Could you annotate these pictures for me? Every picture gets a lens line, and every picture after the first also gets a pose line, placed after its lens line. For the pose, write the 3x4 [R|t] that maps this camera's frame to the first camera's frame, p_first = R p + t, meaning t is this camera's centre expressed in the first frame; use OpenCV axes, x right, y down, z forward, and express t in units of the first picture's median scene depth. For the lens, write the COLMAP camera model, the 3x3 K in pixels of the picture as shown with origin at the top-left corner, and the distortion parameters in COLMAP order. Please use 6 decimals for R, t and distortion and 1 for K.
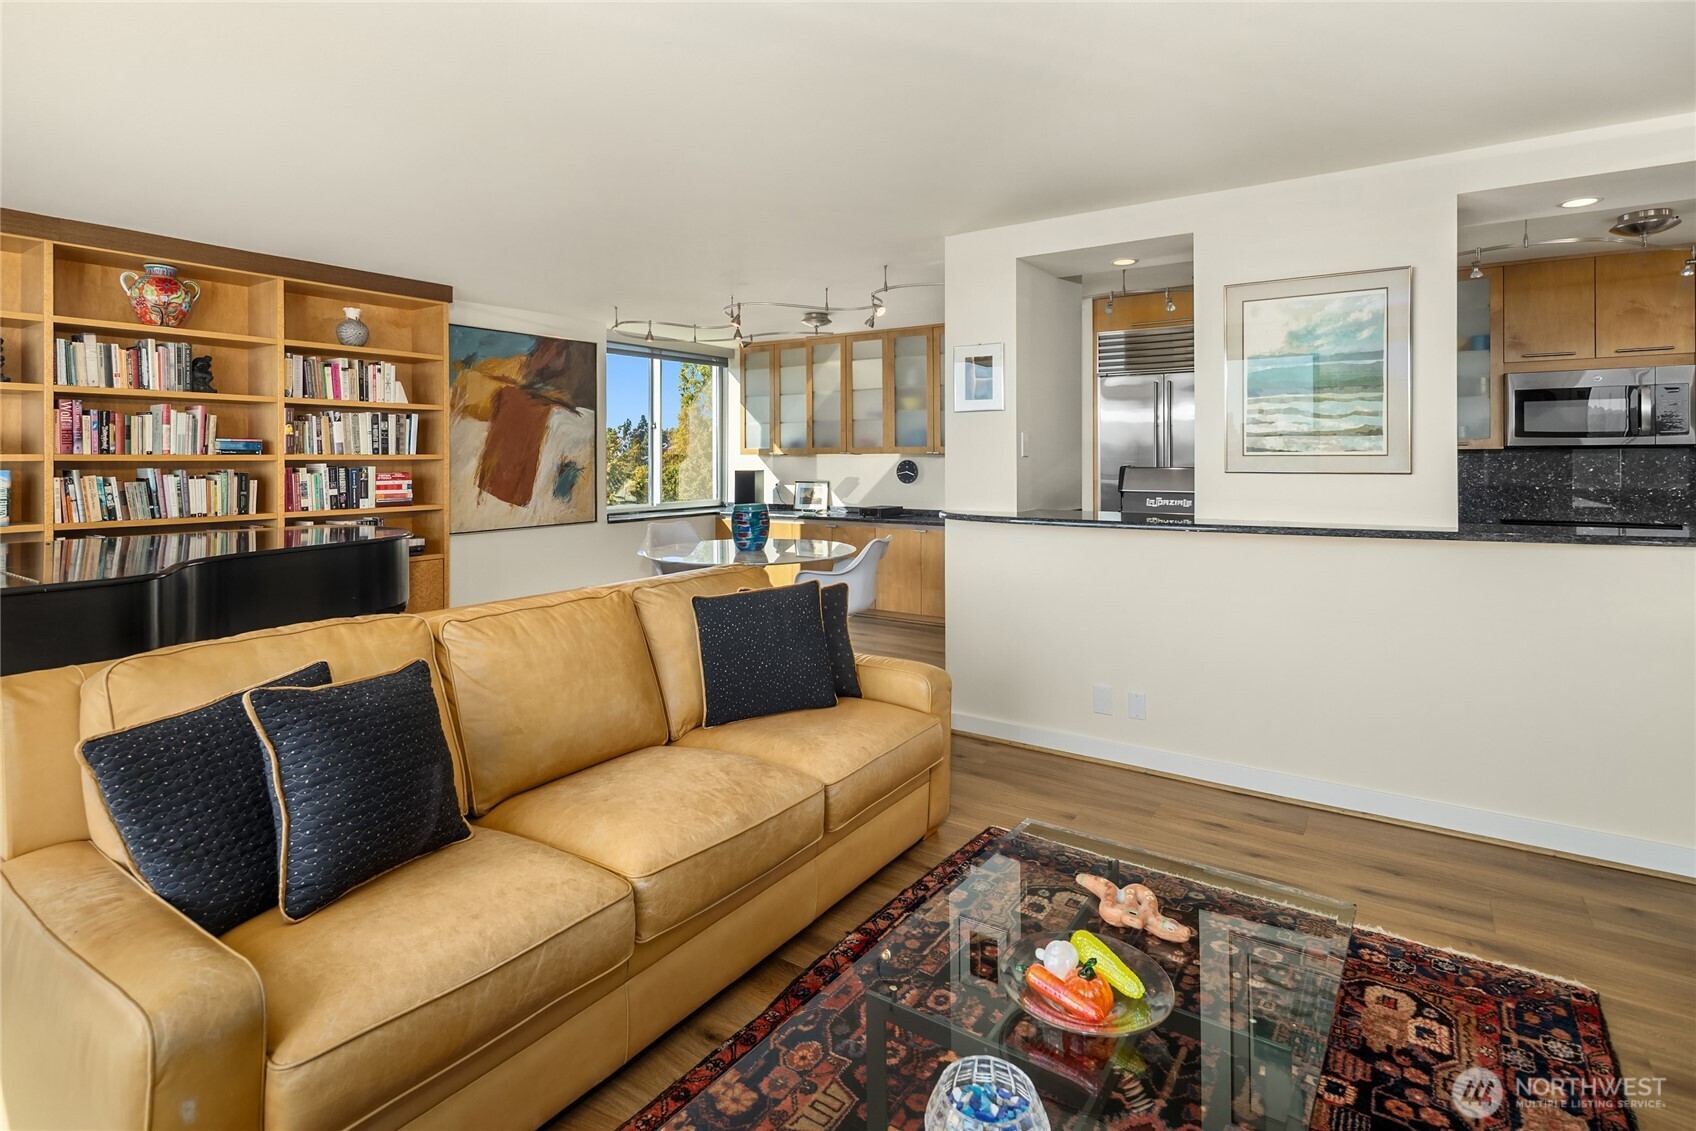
lens RADIAL K [[837.7, 0, 847.2], [0, 837.7, 455.7], [0, 0, 1]] dist [-0.001834, -0.001109]
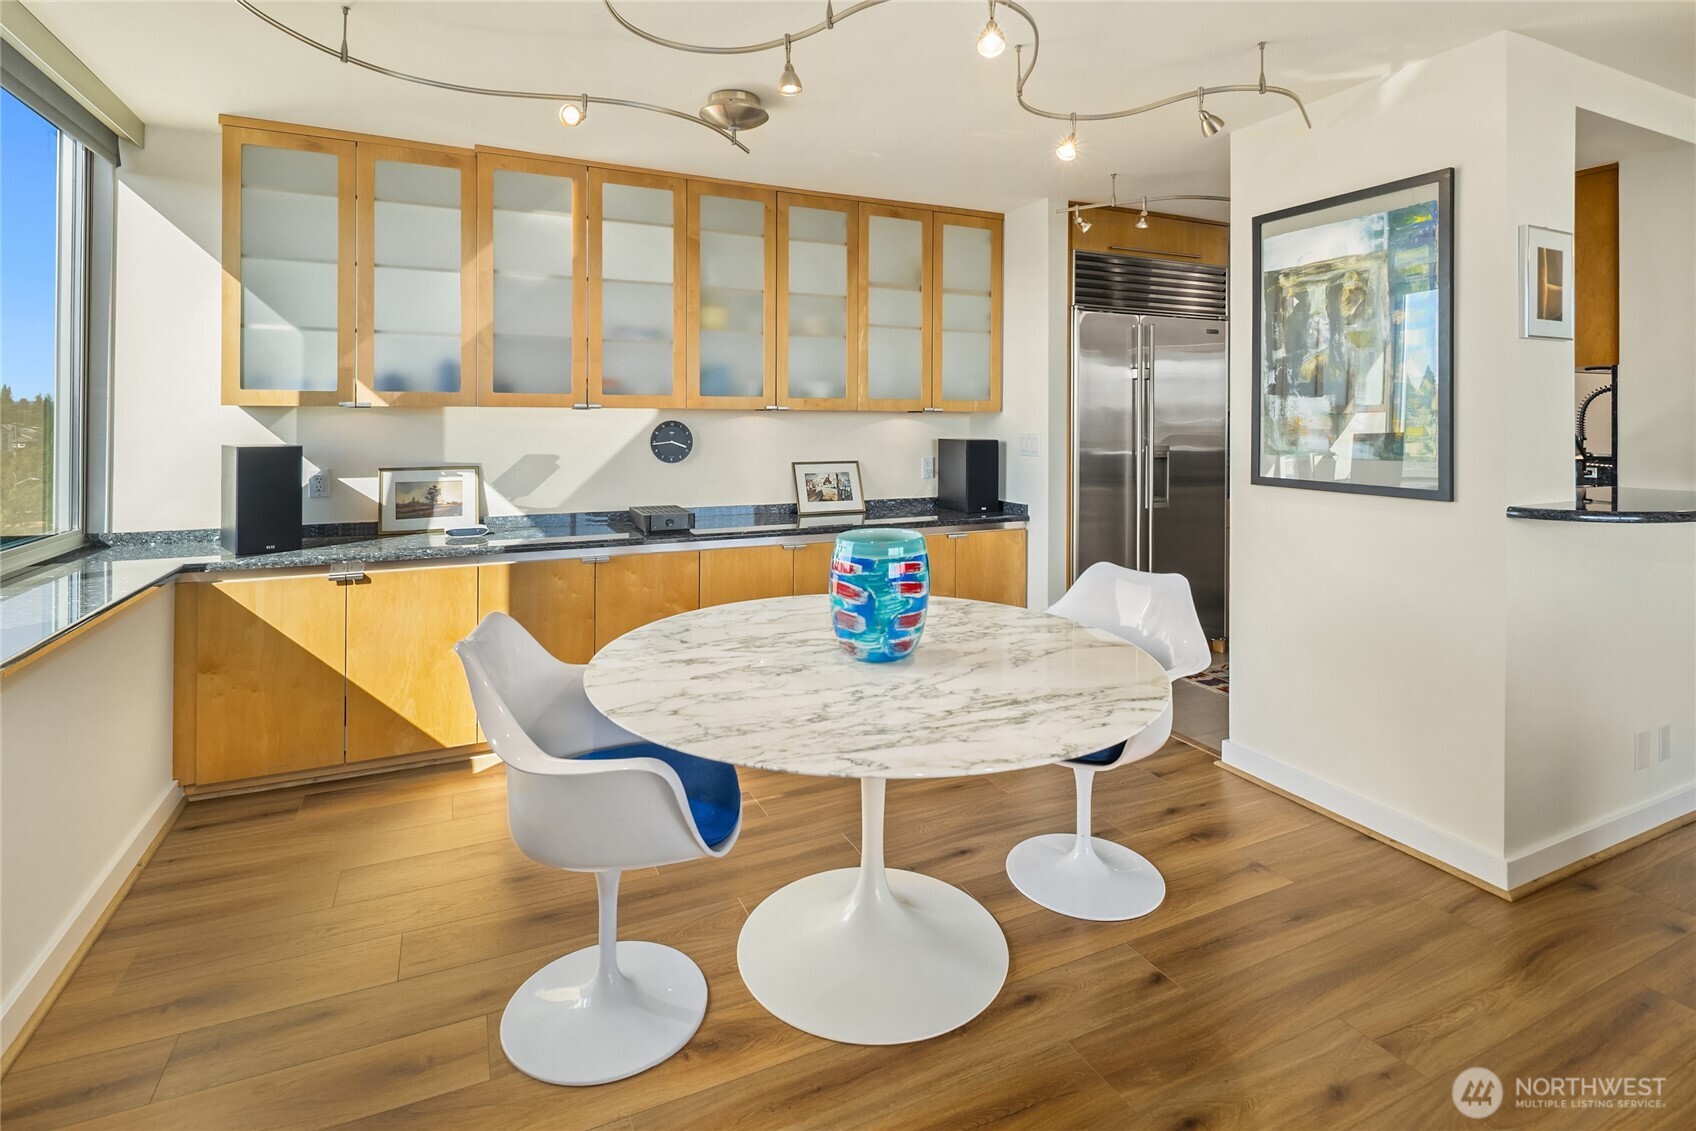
lens RADIAL K [[836.8, 0, 849.6], [0, 836.8, 412.6], [0, 0, 1]] dist [0.001451, -0.000355]
pose [[0.509587, 0.008144, 0.860380, -0.503137], [-0.004762, 0.999967, -0.006645, 0.005010], [-0.860406, -0.000711, 0.509609, 0.906026]]
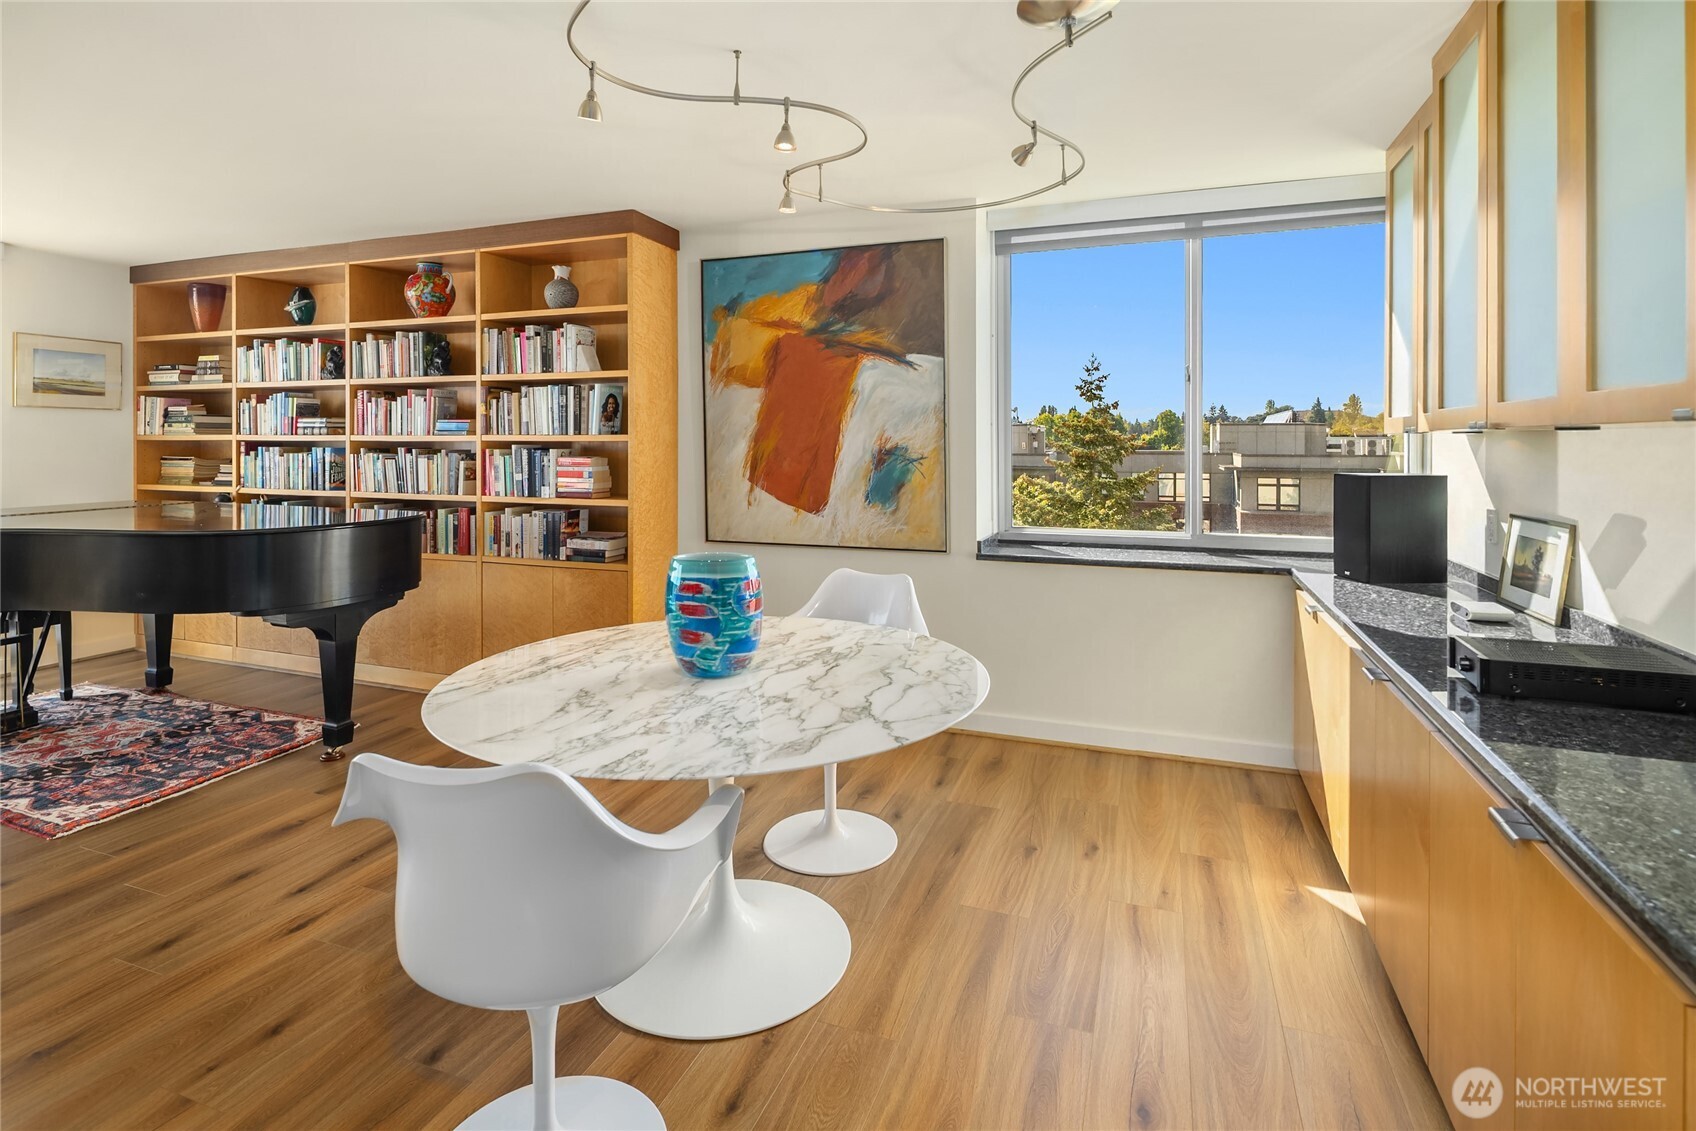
lens RADIAL K [[831.7, 0, 847.6], [0, 831.7, 447.6], [0, 0, 1]] dist [0.003057, -0.002348]
pose [[0.227797, 0.010376, -0.973653, 0.314254], [-0.001074, 0.999945, 0.010405, 0.002255], [0.973708, -0.001324, 0.227796, 1.077306]]
